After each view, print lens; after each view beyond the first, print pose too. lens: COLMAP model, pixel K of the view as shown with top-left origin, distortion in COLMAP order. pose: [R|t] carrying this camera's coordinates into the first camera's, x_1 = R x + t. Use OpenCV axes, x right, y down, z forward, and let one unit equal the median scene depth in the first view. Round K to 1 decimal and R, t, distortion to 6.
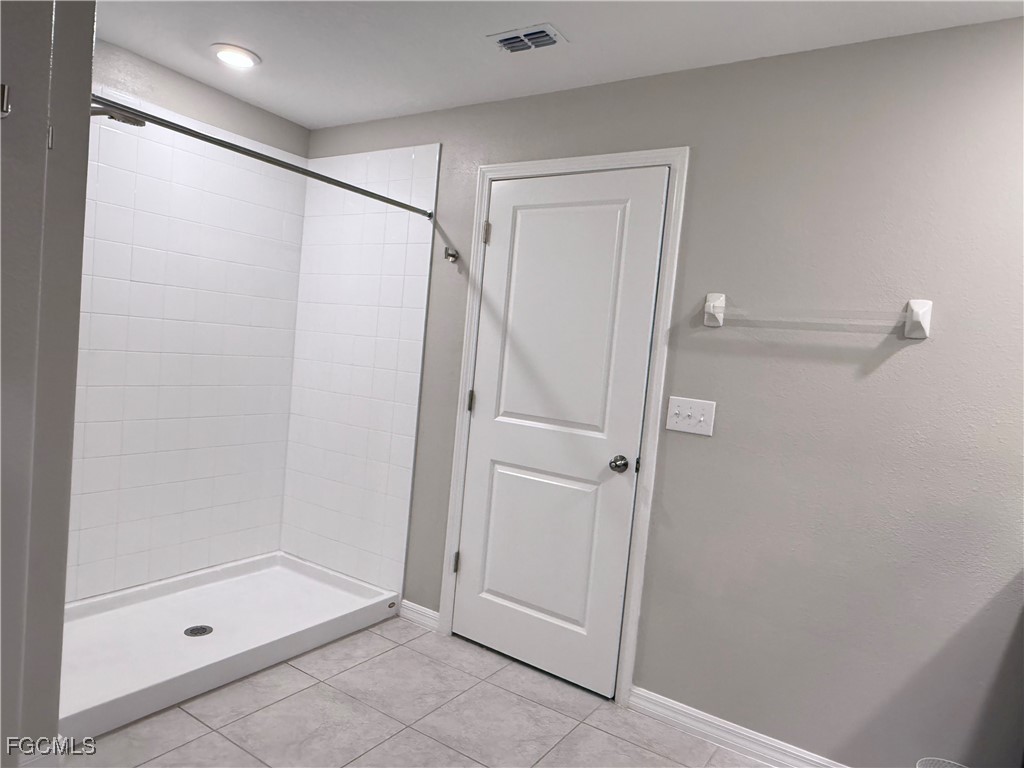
lens RADIAL K [[671.7, 0, 506.2], [0, 671.7, 379.3], [0, 0, 1]] dist [-0.008651, 0.000359]
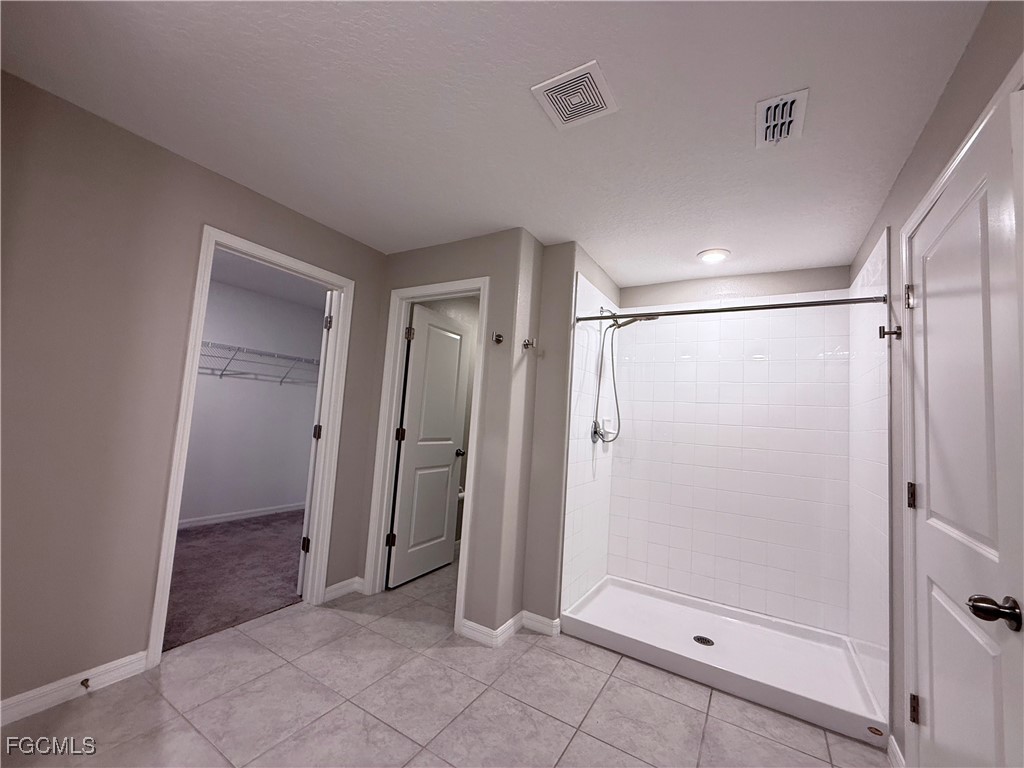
lens RADIAL K [[411.8, 0, 510.5], [0, 411.8, 382.9], [0, 0, 1]] dist [0.003421, 0.000247]
pose [[0.048786, -0.169437, -0.984333, 0.441536], [-0.110559, 0.978534, -0.173919, 0.038276], [0.992671, 0.117312, 0.029006, 0.479235]]
